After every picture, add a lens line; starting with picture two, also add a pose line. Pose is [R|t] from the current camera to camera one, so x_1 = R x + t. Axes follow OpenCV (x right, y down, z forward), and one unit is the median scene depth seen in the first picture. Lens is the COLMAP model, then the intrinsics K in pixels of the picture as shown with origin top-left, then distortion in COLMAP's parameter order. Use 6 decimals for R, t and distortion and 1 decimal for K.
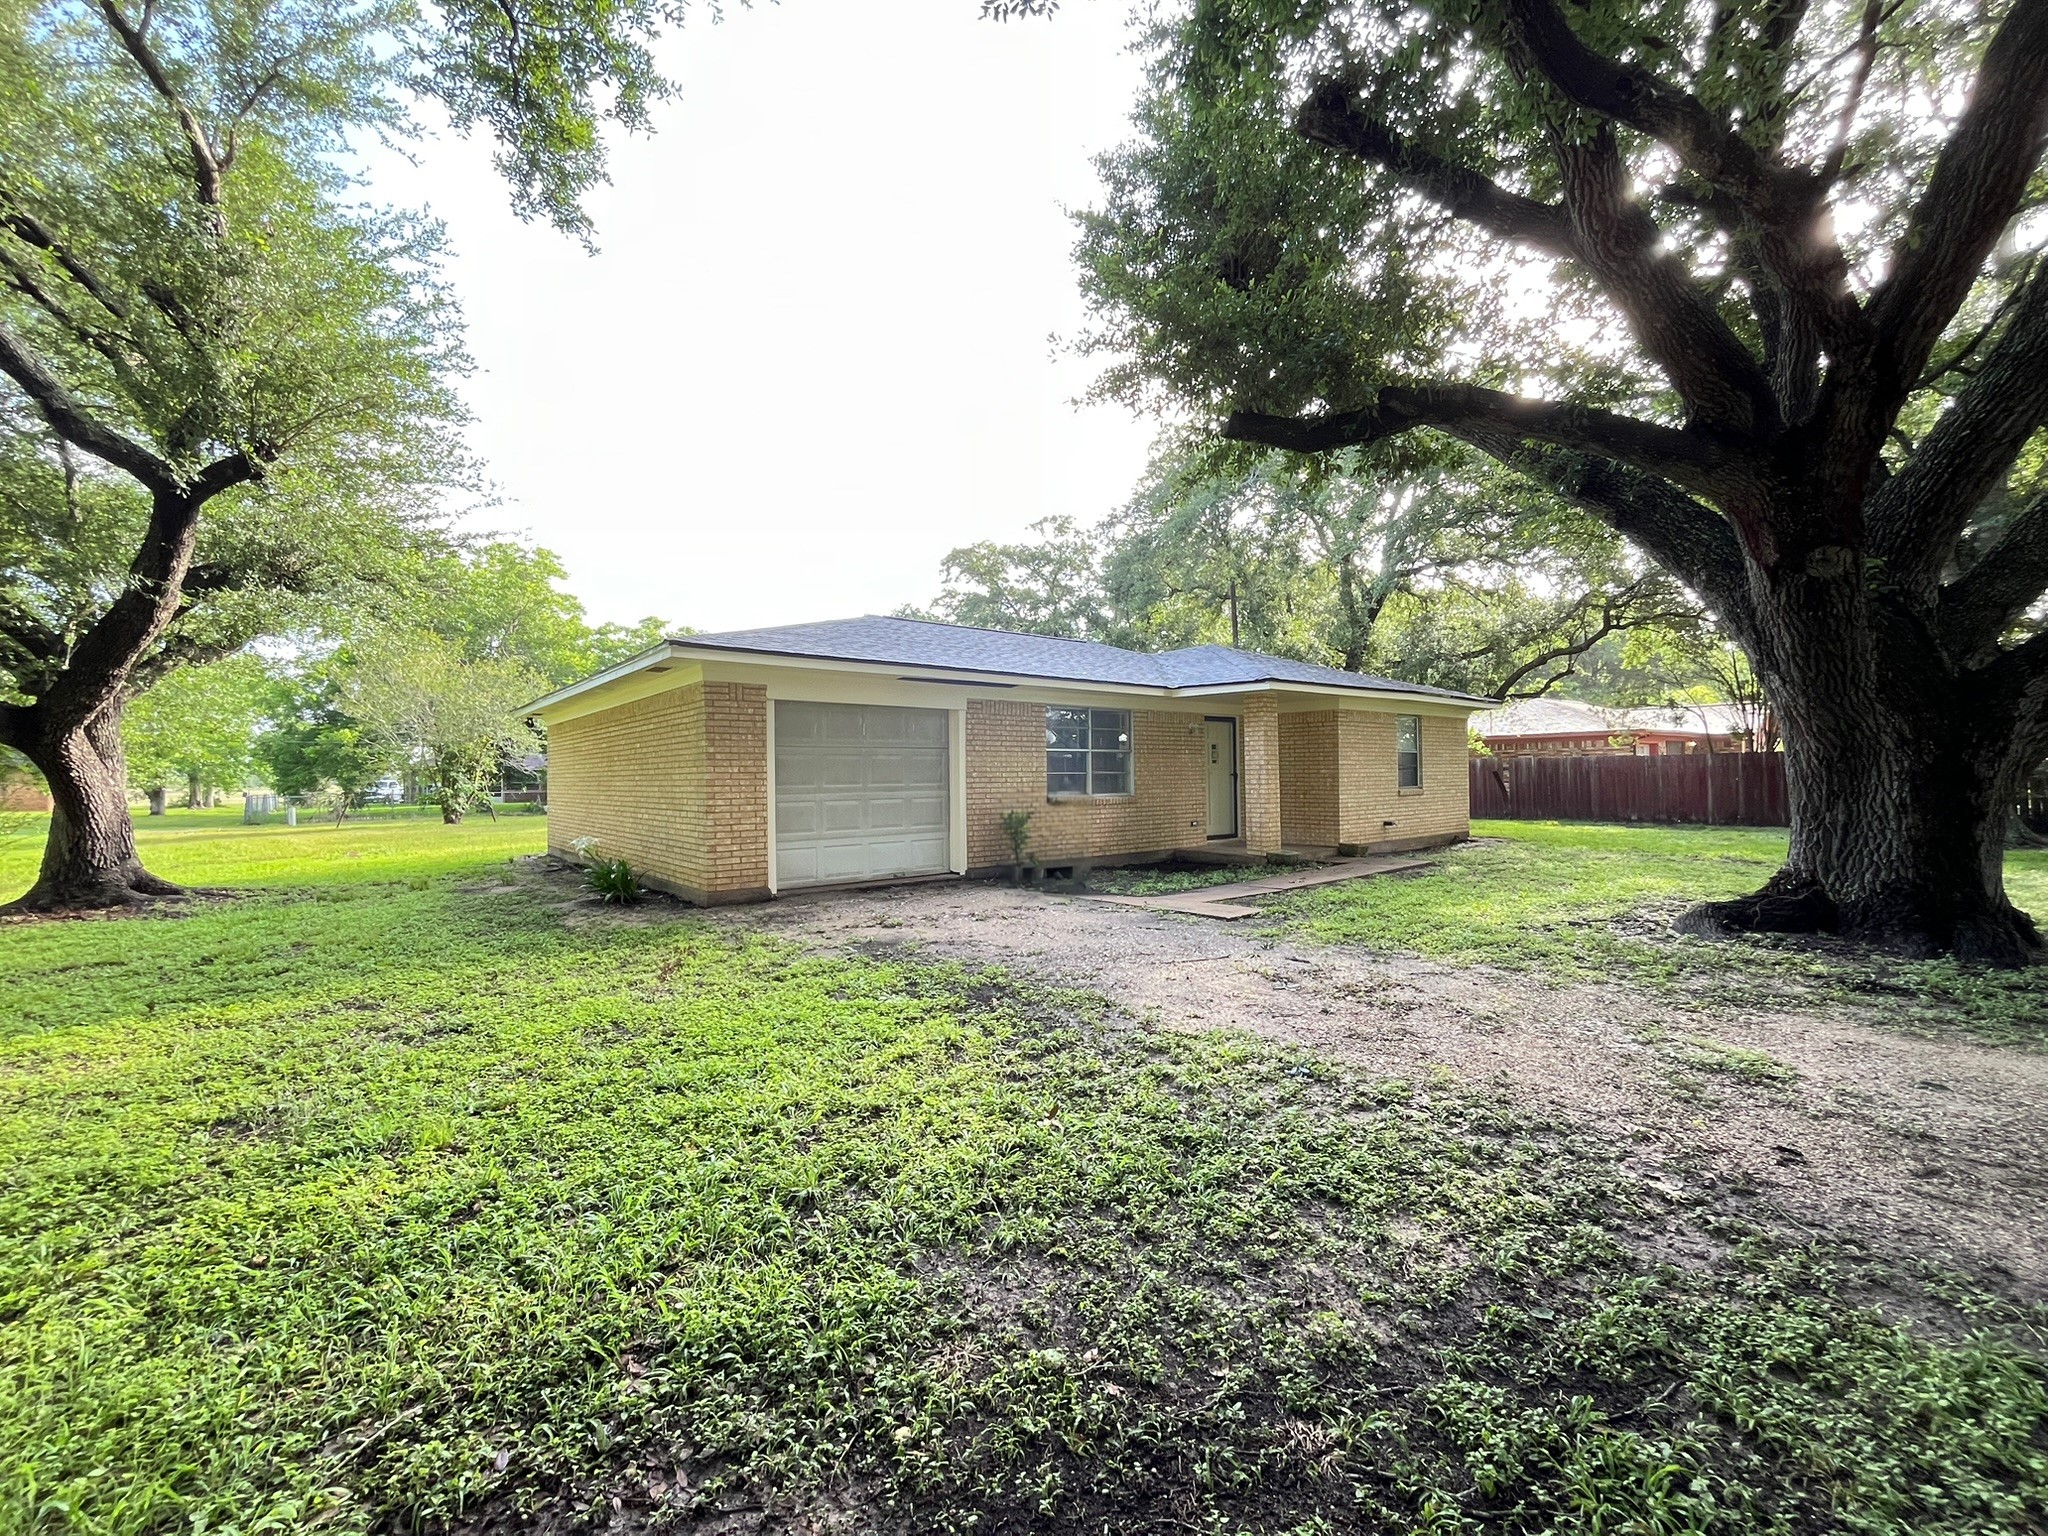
lens RADIAL K [[827.6, 0, 1018.3], [0, 827.6, 767.9], [0, 0, 1]] dist [-0.000708, -0.000343]
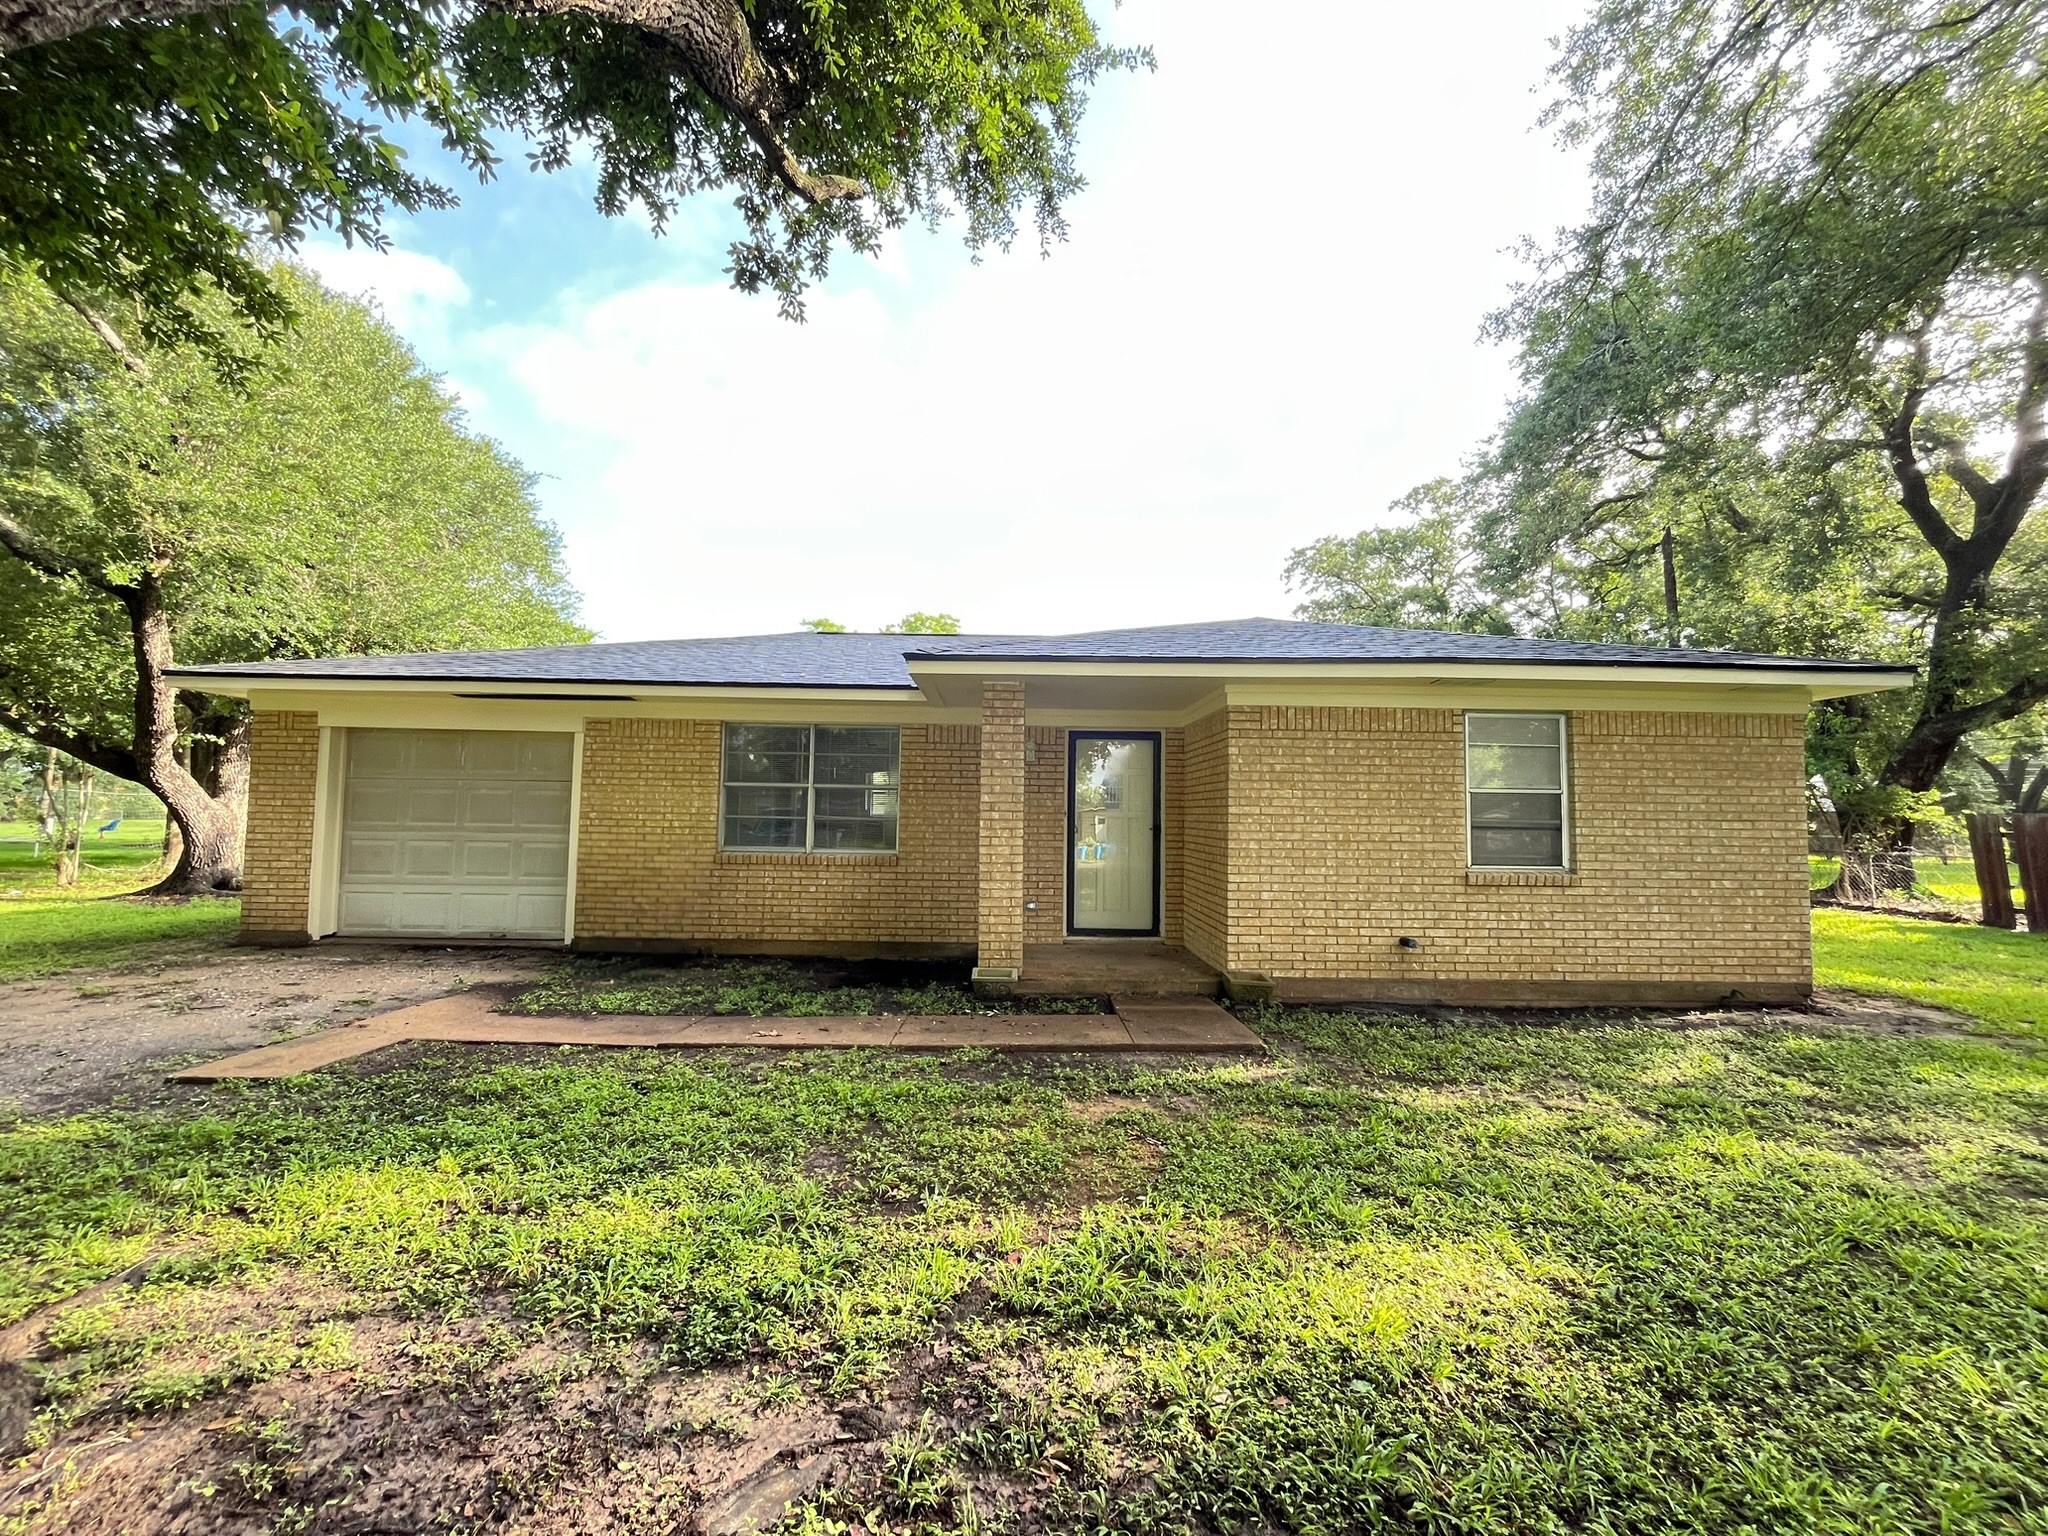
lens RADIAL K [[827.6, 0, 1024.4], [0, 827.6, 767.0], [0, 0, 1]] dist [-0.000708, -0.000343]
pose [[0.780211, -0.017135, -0.625282, 0.751330], [-0.018954, 0.998518, -0.051014, -0.004904], [0.625229, 0.051653, 0.778730, 0.651644]]
